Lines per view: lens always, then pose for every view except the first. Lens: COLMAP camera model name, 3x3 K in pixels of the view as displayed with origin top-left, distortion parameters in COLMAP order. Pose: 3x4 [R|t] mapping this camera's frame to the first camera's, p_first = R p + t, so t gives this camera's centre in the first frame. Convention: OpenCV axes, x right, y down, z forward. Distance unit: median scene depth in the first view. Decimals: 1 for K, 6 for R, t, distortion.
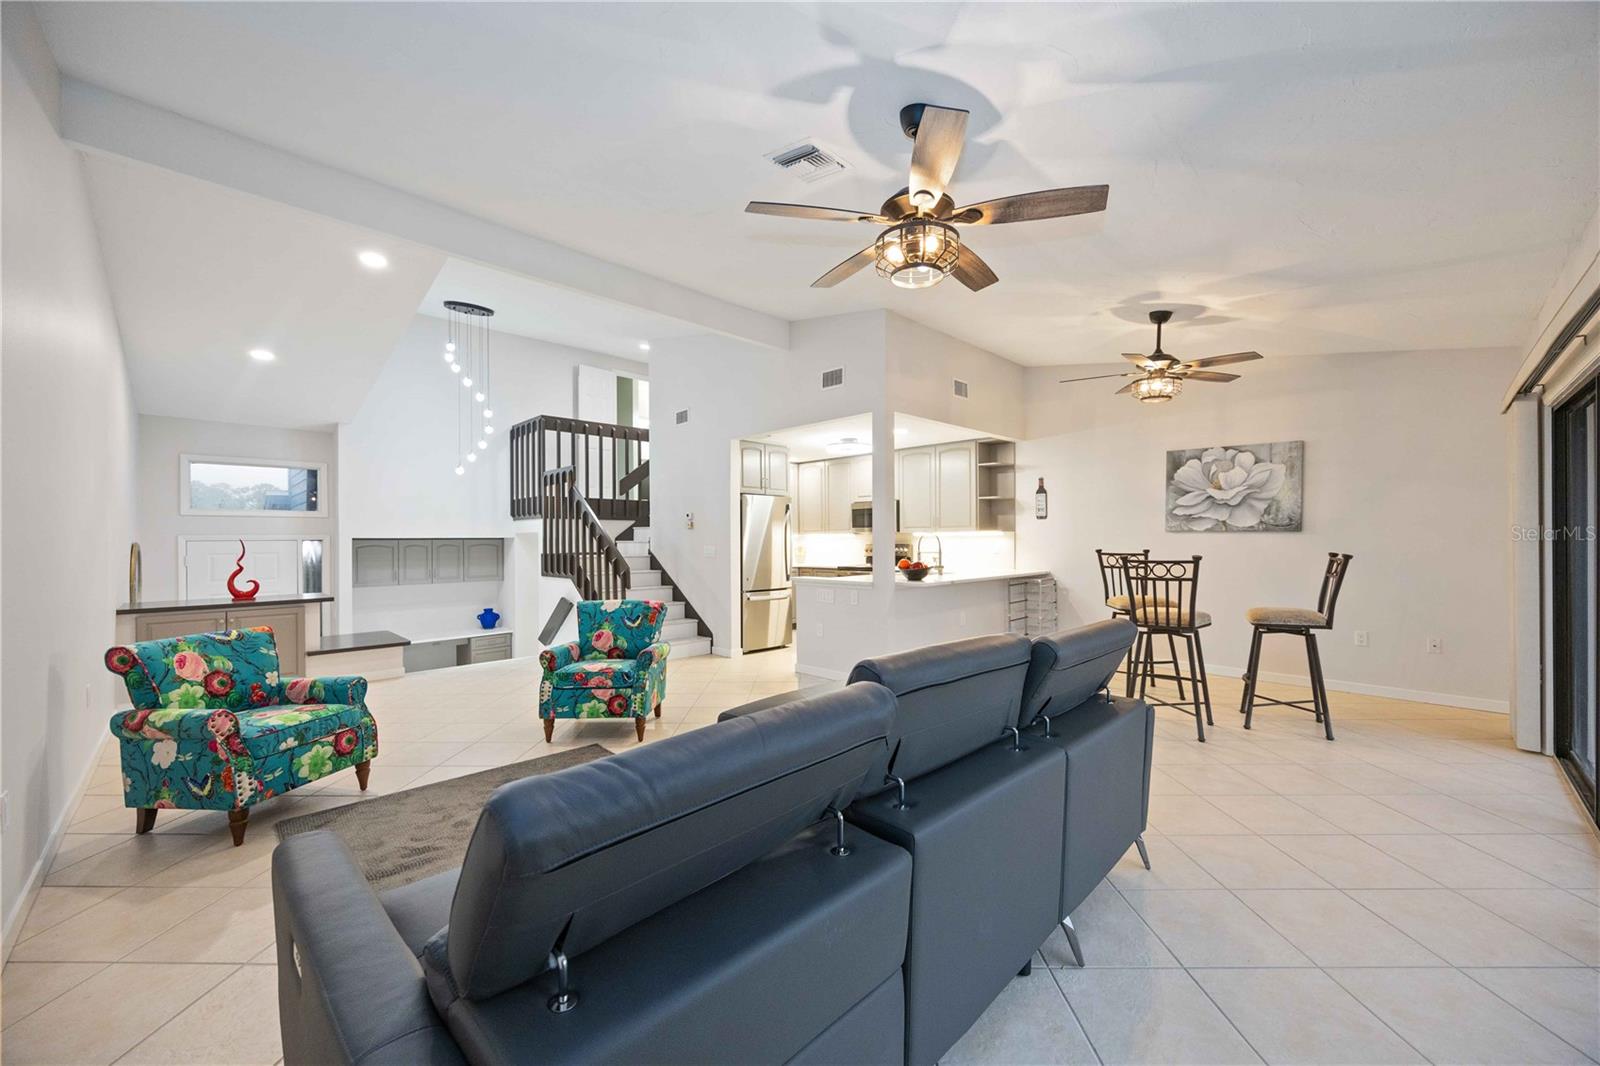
lens RADIAL K [[630.9, 0, 833.0], [0, 630.9, 537.4], [0, 0, 1]] dist [-0.030738, 0.000070]
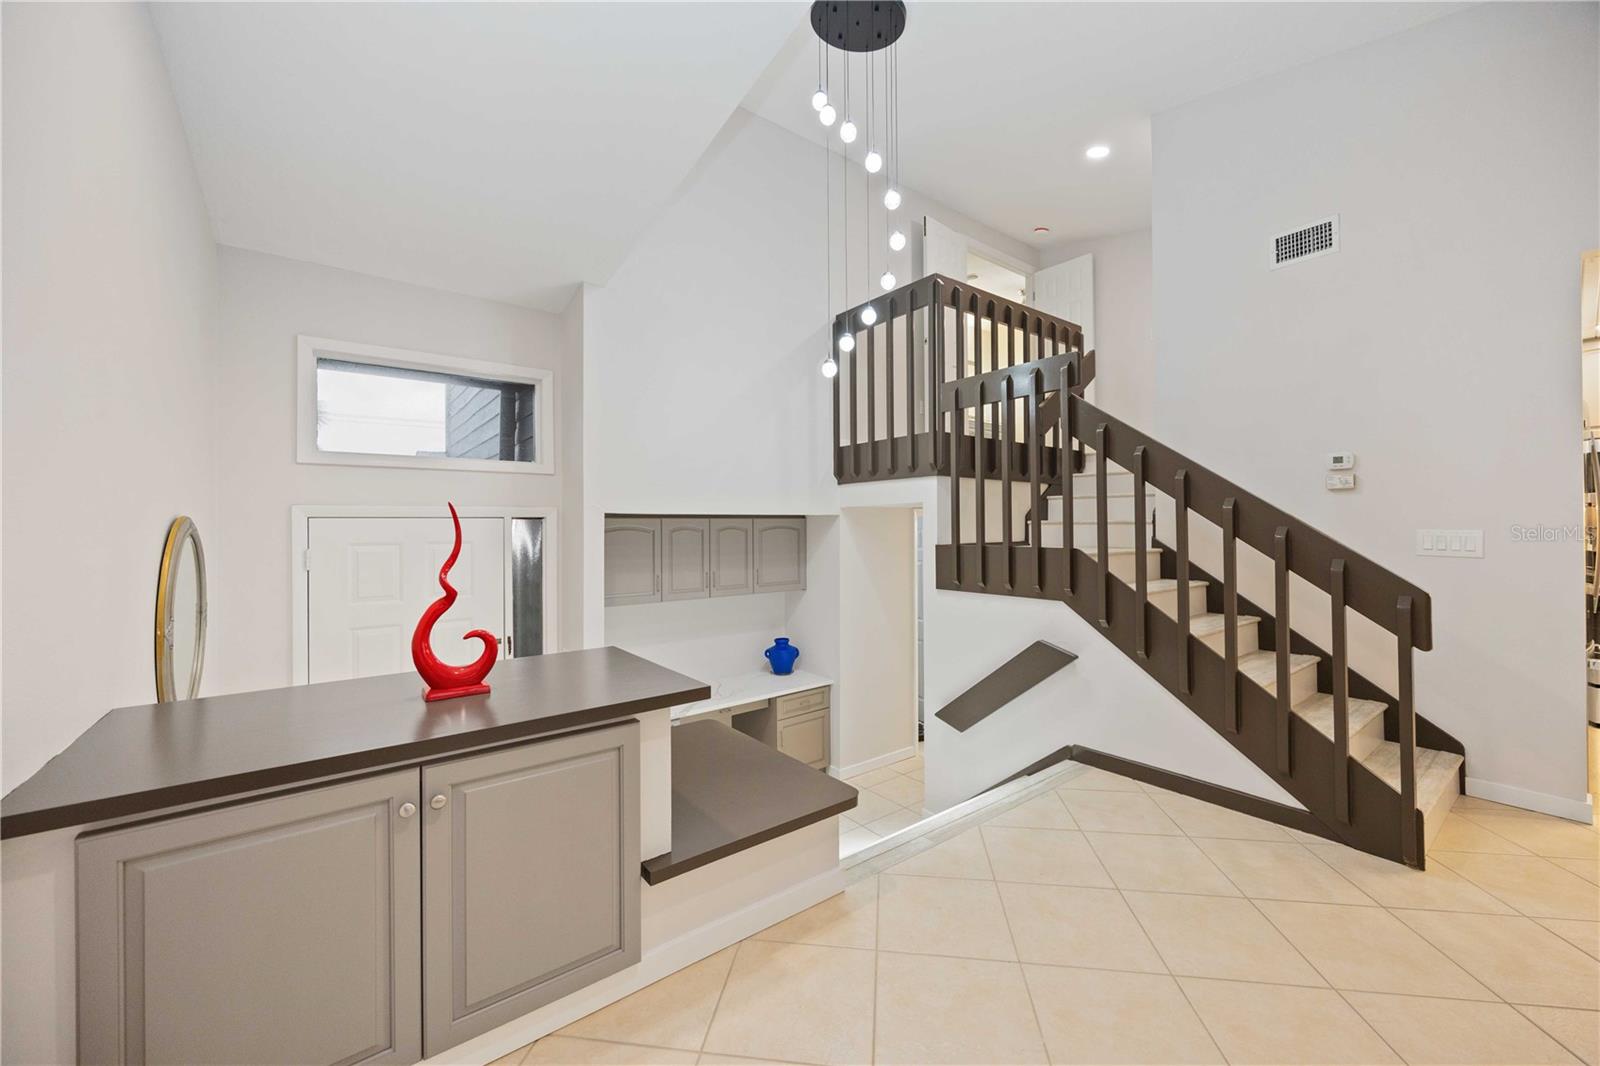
lens RADIAL K [[623.4, 0, 798.3], [0, 623.4, 534.6], [0, 0, 1]] dist [-0.000806, -0.000014]
pose [[0.988371, 0.005649, -0.151954, -0.543005], [-0.003538, 0.999894, 0.014158, 0.011244], [0.152017, -0.013455, 0.988286, 0.522353]]
